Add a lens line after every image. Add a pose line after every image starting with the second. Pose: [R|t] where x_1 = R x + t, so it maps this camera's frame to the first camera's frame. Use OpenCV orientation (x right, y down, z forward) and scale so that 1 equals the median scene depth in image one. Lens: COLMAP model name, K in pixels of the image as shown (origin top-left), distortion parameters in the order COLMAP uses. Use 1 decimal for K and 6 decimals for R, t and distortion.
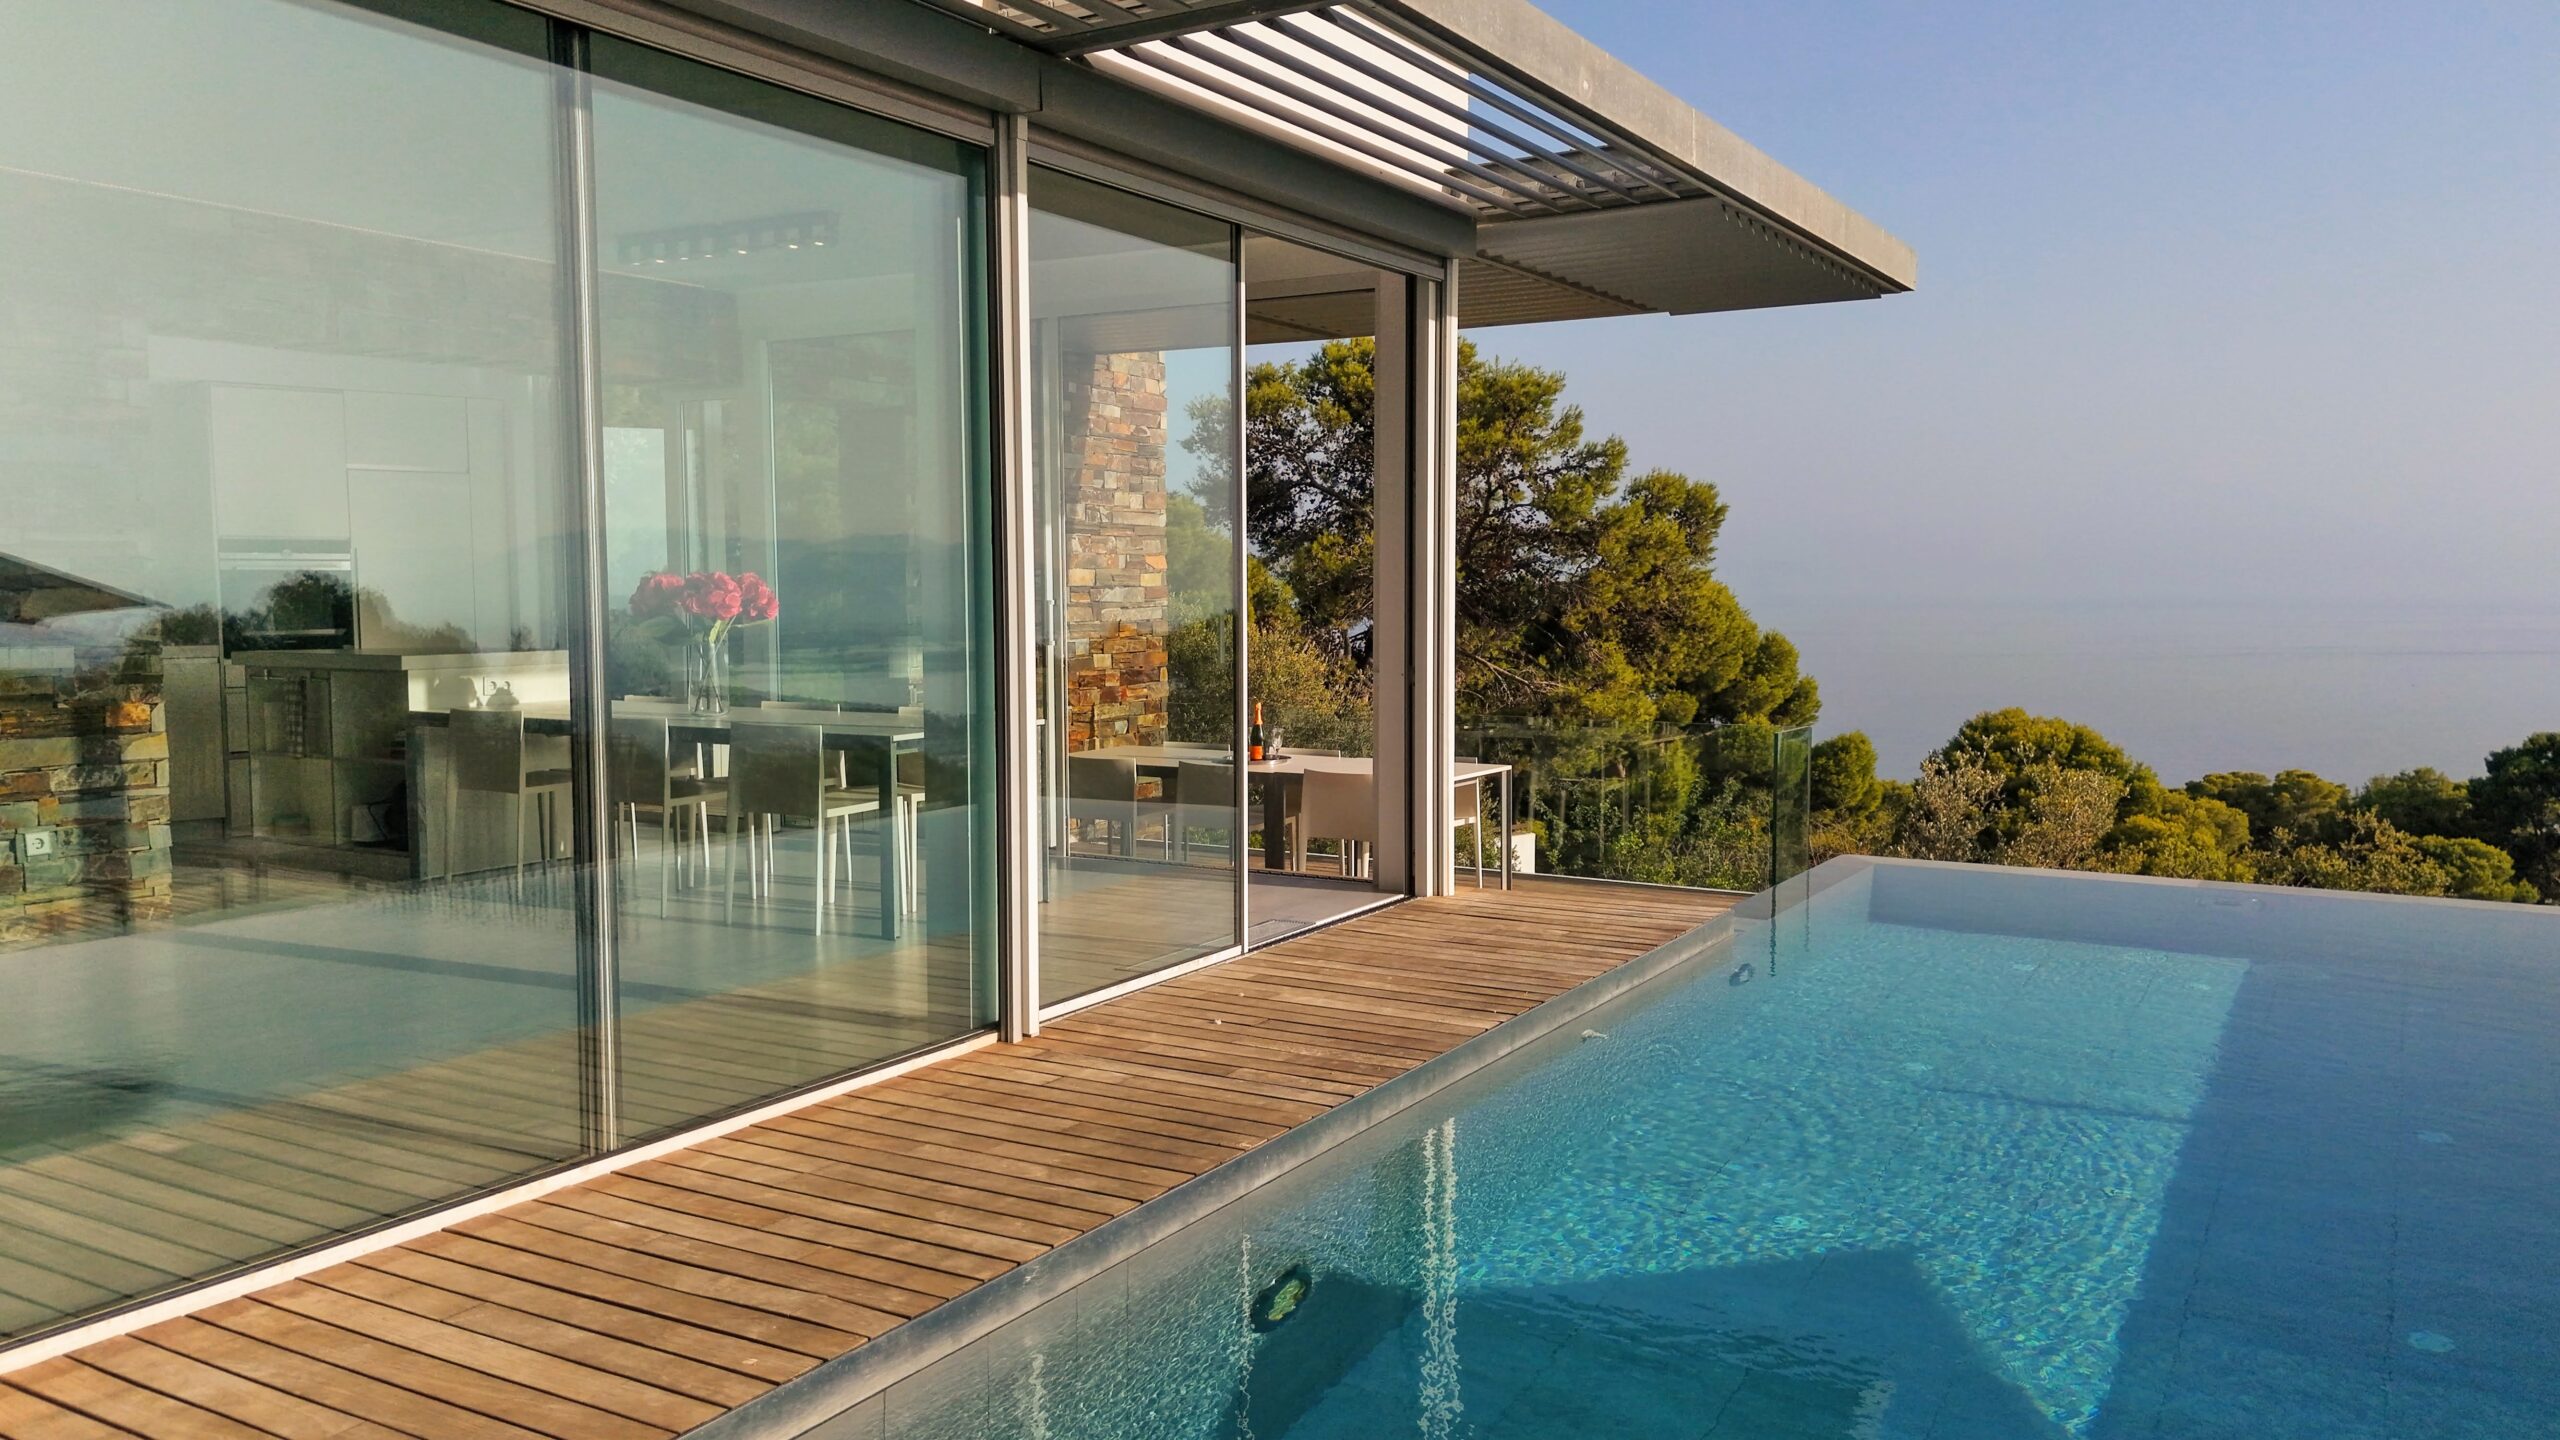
lens RADIAL K [[1861.4, 0, 1280.0], [0, 1861.4, 720.0], [0, 0, 1]] dist [0.117705, -0.138969]
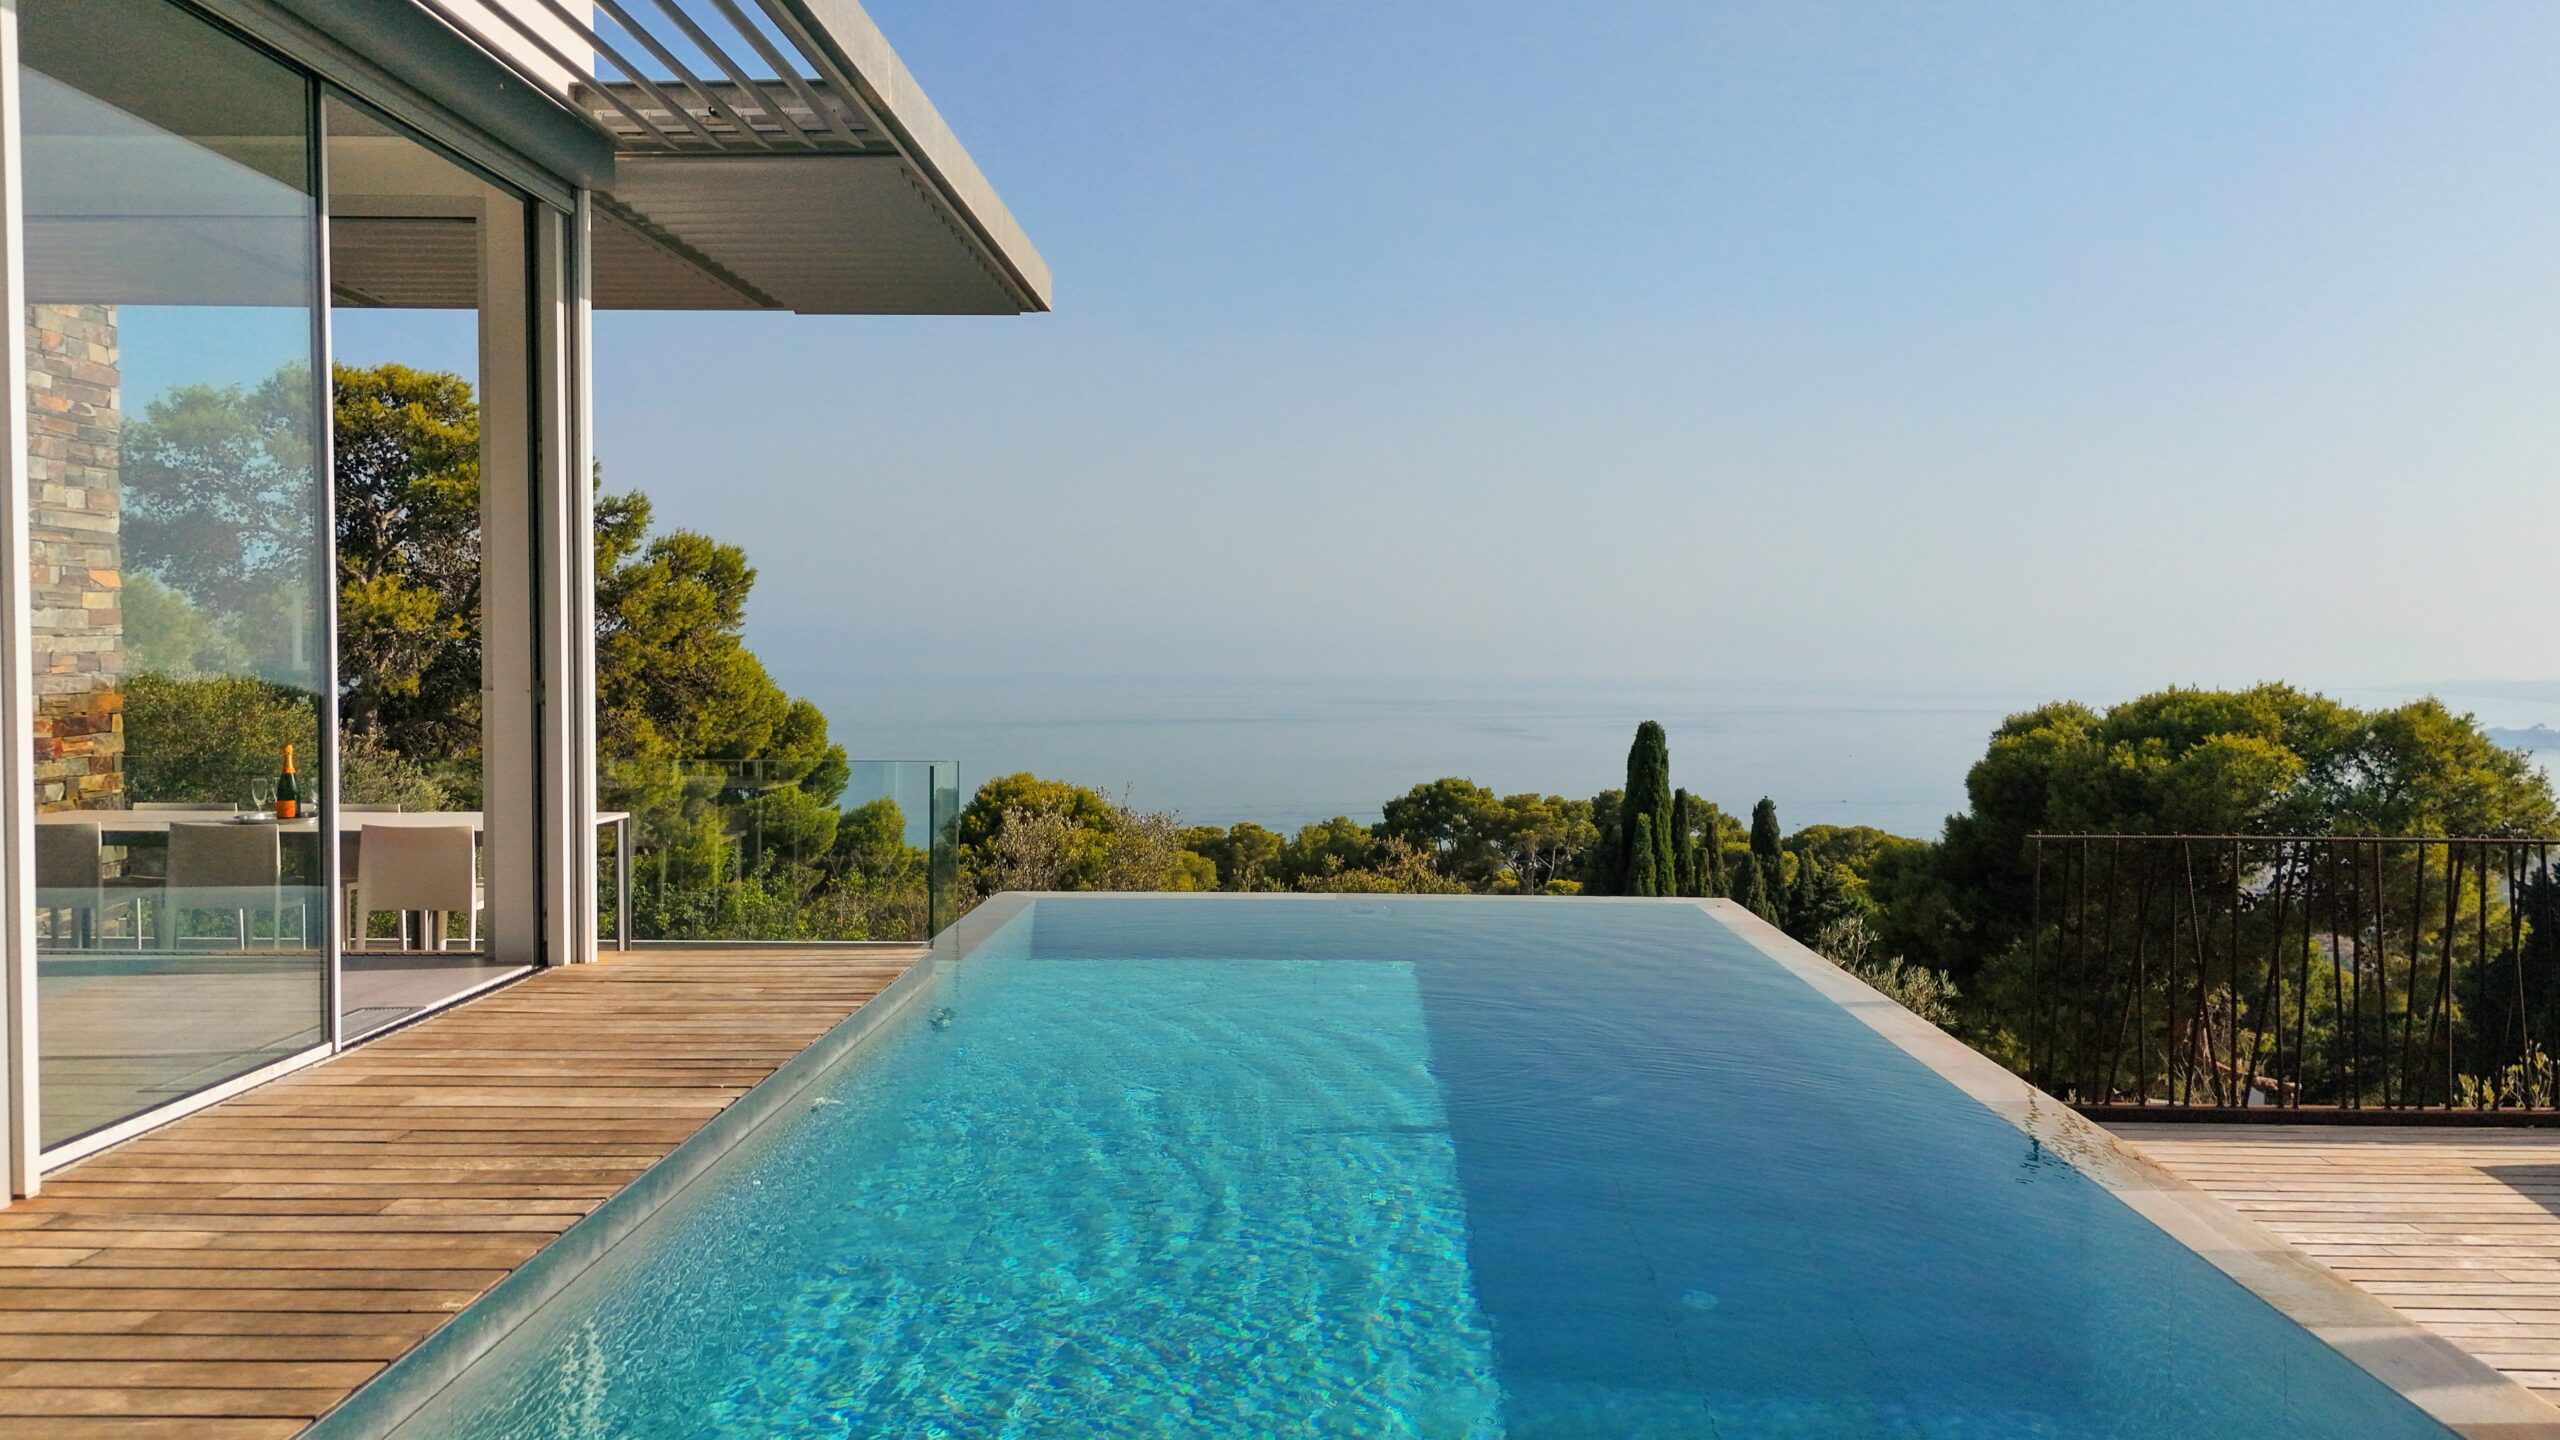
lens RADIAL K [[1865.2, 0, 1280.0], [0, 1865.2, 720.0], [0, 0, 1]] dist [0.050749, -0.050024]
pose [[0.868404, -0.008839, 0.495778, -0.047000], [0.029061, 0.999030, -0.033093, 0.021124], [-0.495005, 0.043146, 0.867818, 0.115331]]
